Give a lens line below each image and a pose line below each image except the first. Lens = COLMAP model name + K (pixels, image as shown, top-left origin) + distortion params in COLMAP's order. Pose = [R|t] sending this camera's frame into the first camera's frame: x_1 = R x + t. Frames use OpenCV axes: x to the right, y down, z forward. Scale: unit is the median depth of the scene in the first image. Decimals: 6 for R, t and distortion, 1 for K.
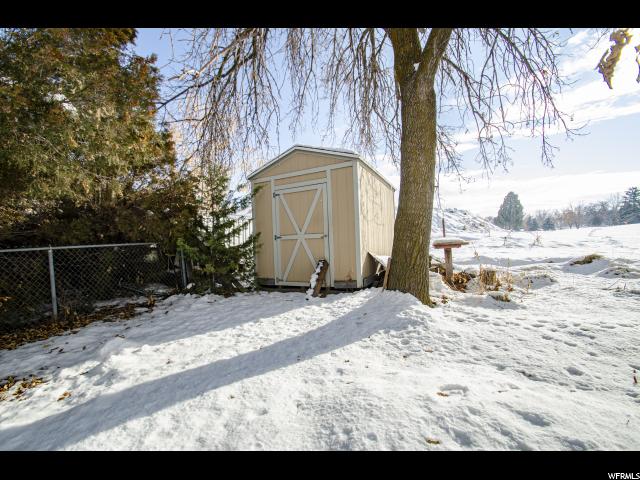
lens RADIAL K [[283.2, 0, 320.0], [0, 283.2, 240.0], [0, 0, 1]] dist [-0.001345, -0.000377]
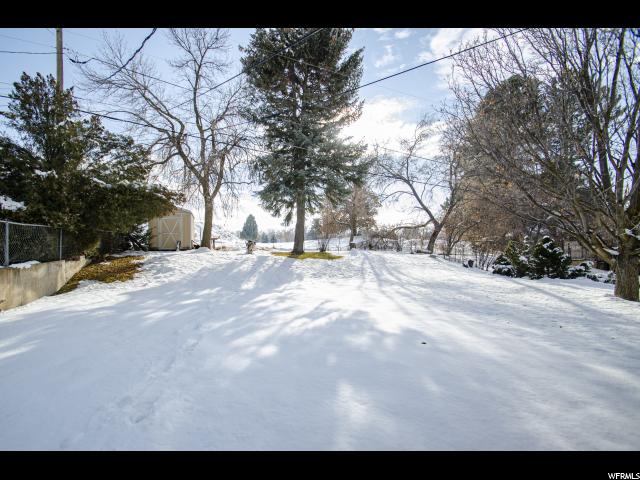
lens RADIAL K [[283.2, 0, 320.0], [0, 283.2, 240.0], [0, 0, 1]] dist [-0.001345, -0.000377]
pose [[0.683874, 0.052309, 0.727723, -1.042671], [-0.026098, 0.998542, -0.047250, 0.139796], [-0.729134, 0.013321, 0.684242, -2.033527]]
